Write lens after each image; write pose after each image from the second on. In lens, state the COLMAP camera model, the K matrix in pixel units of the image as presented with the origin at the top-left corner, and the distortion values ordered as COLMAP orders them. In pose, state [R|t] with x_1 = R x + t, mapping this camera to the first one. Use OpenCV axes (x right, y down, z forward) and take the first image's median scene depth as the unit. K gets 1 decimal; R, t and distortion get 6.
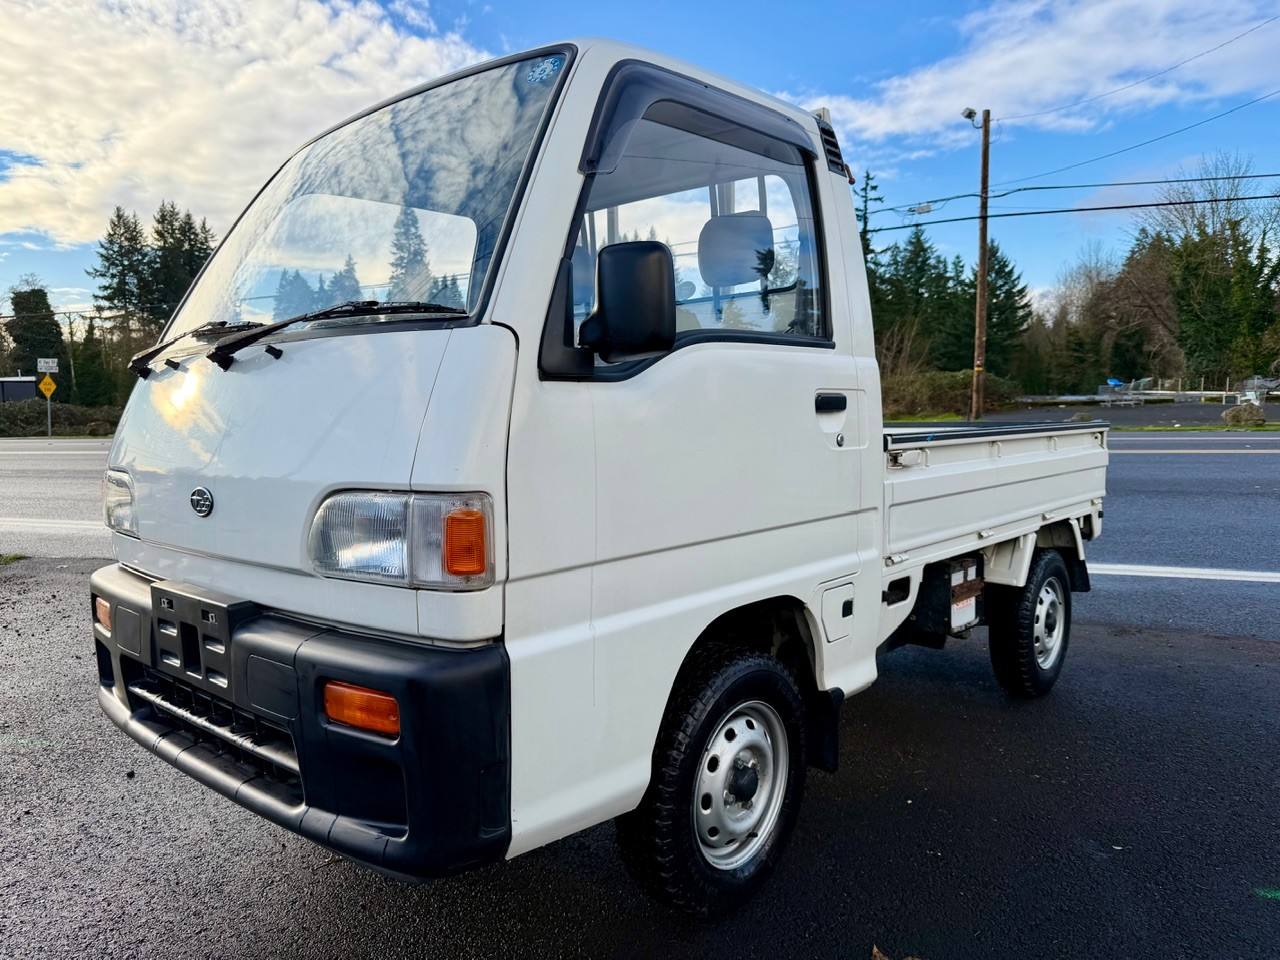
lens RADIAL K [[895.7, 0, 654.7], [0, 895.7, 480.0], [0, 0, 1]] dist [0.038514, -0.050213]
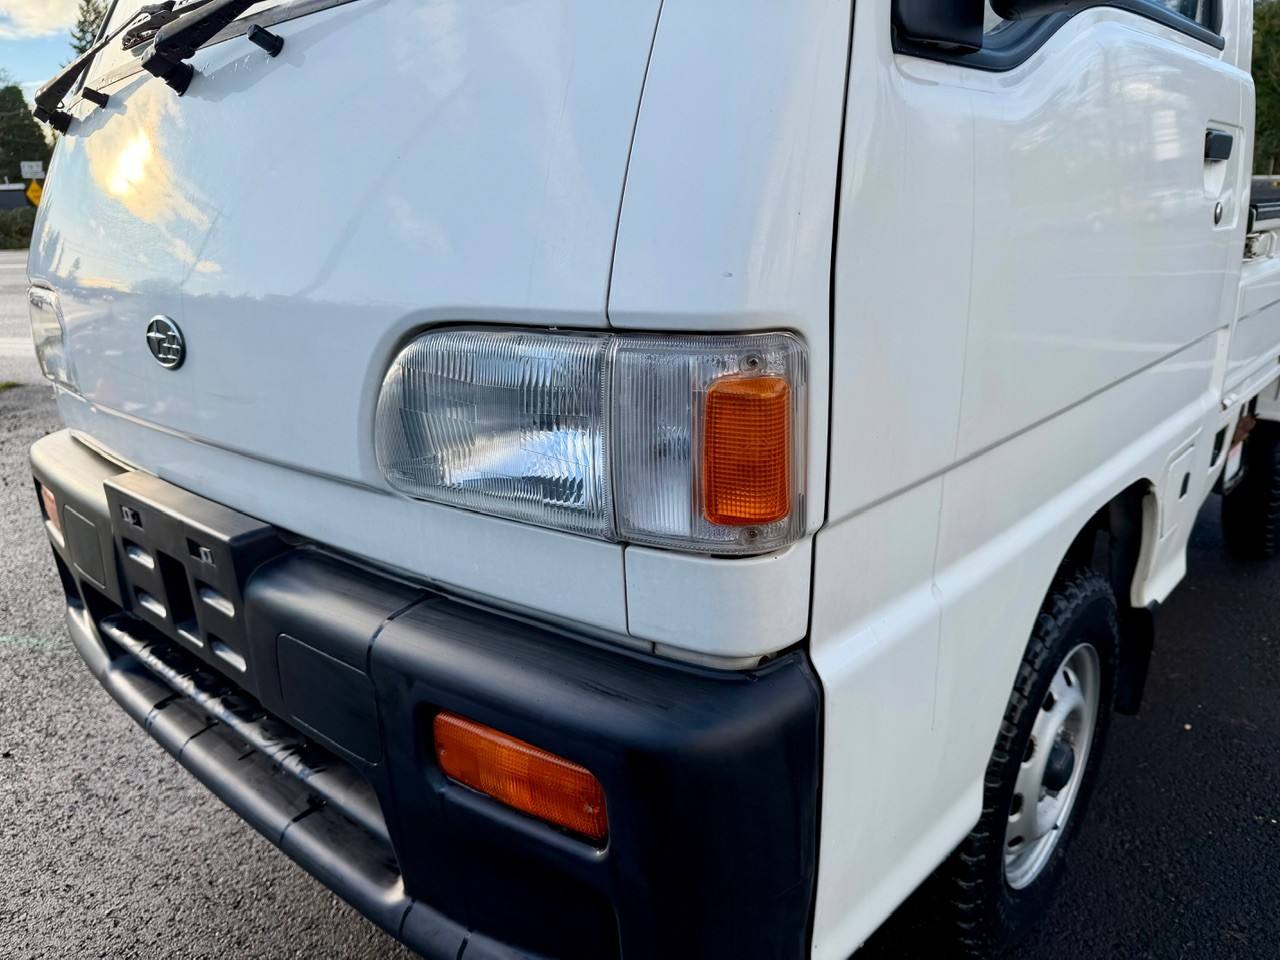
lens RADIAL K [[885.8, 0, 635.4], [0, 885.8, 478.0], [0, 0, 1]] dist [0.041327, -0.051657]
pose [[0.999428, -0.010118, -0.032278, -0.169648], [0.016749, 0.977057, 0.212317, -0.005674], [0.029390, -0.212736, 0.976668, 0.391677]]
